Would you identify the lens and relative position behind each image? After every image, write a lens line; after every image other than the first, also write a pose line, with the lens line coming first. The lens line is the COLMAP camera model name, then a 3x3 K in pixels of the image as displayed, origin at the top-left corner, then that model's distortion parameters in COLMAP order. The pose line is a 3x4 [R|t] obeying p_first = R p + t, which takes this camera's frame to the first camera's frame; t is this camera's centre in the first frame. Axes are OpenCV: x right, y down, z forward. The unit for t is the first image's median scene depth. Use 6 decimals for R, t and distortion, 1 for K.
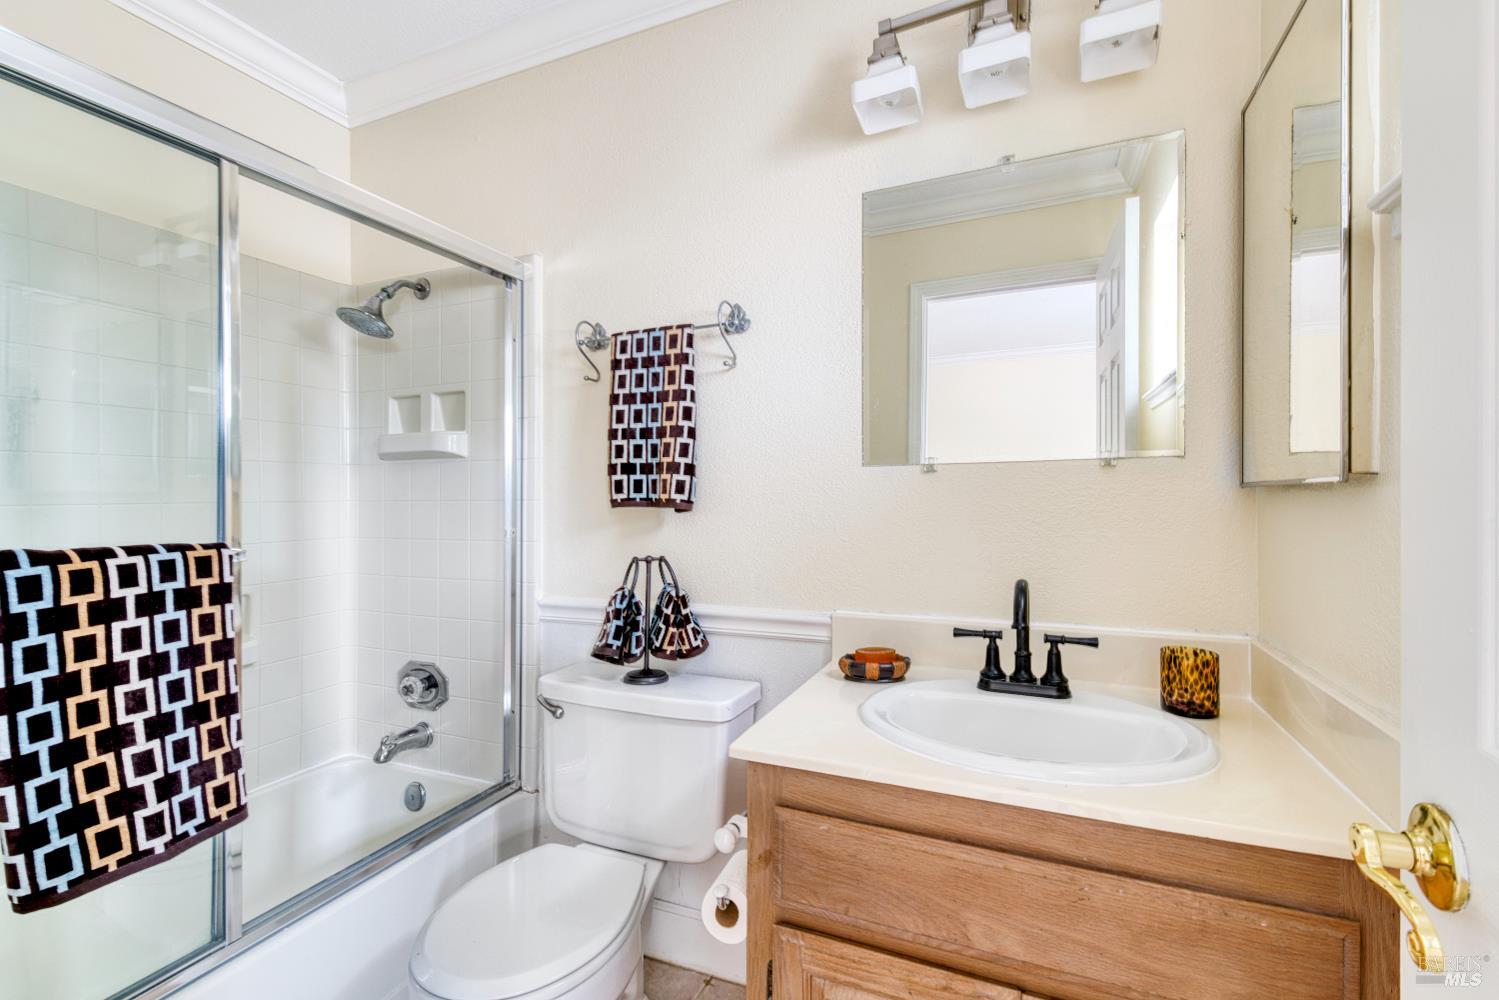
lens RADIAL K [[628.4, 0, 754.1], [0, 628.4, 487.2], [0, 0, 1]] dist [0.002589, -0.007412]
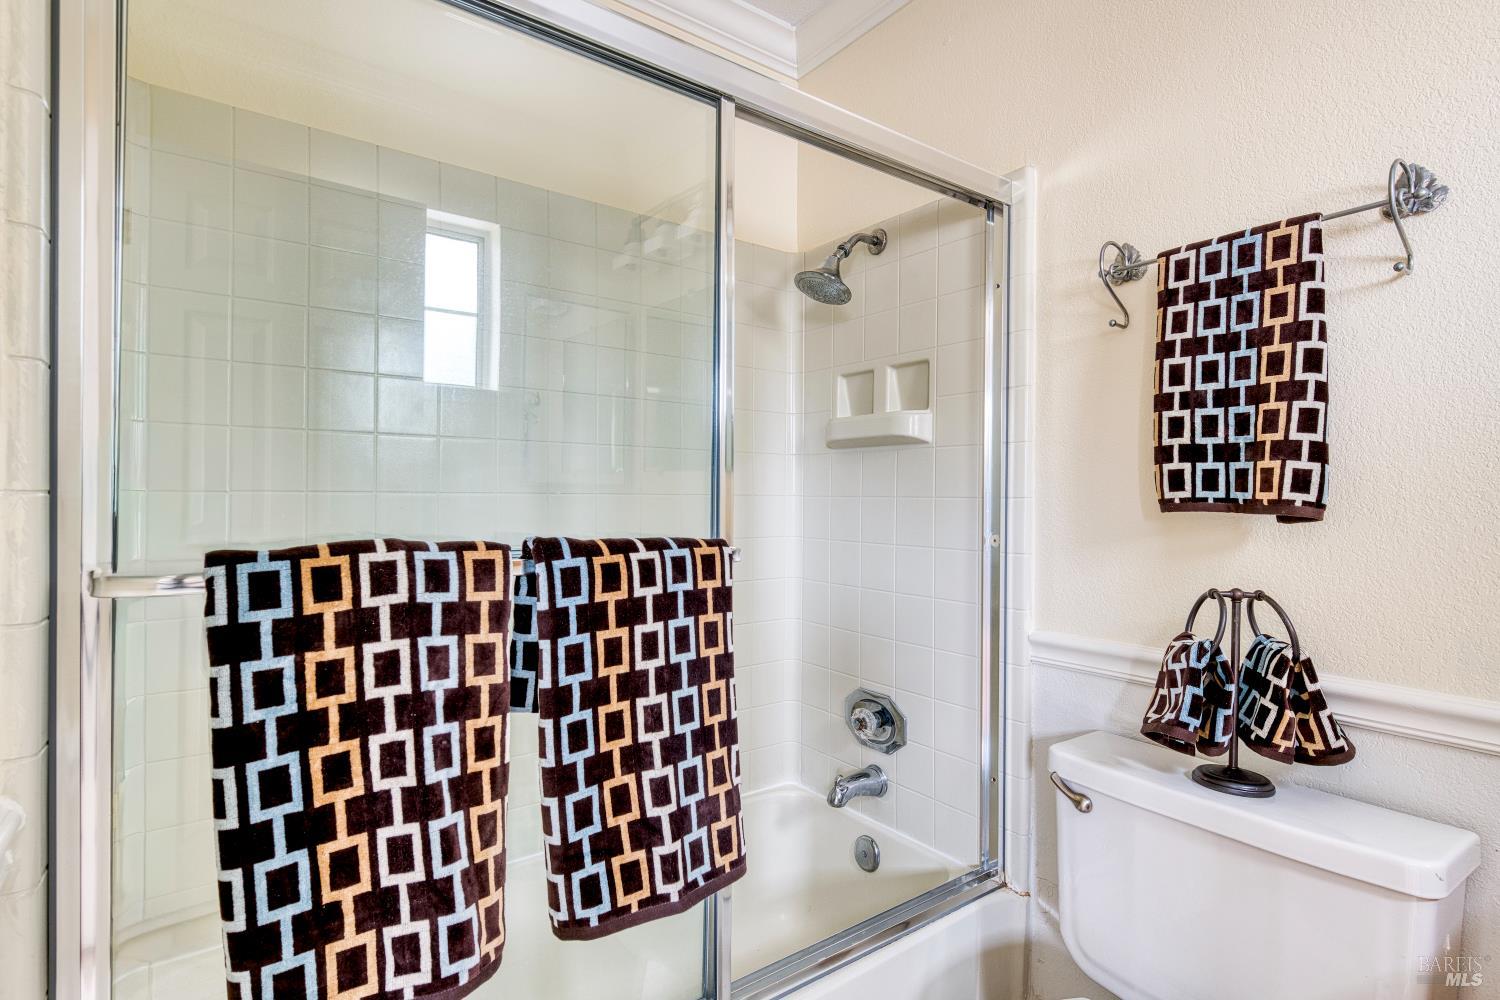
lens RADIAL K [[733.8, 0, 751.8], [0, 733.8, 483.4], [0, 0, 1]] dist [-0.022738, 0.000712]
pose [[0.848586, 0.009013, -0.528980, -0.198060], [-0.011507, 0.999933, -0.001422, 0.009229], [0.528932, 0.007294, 0.848633, 0.119830]]
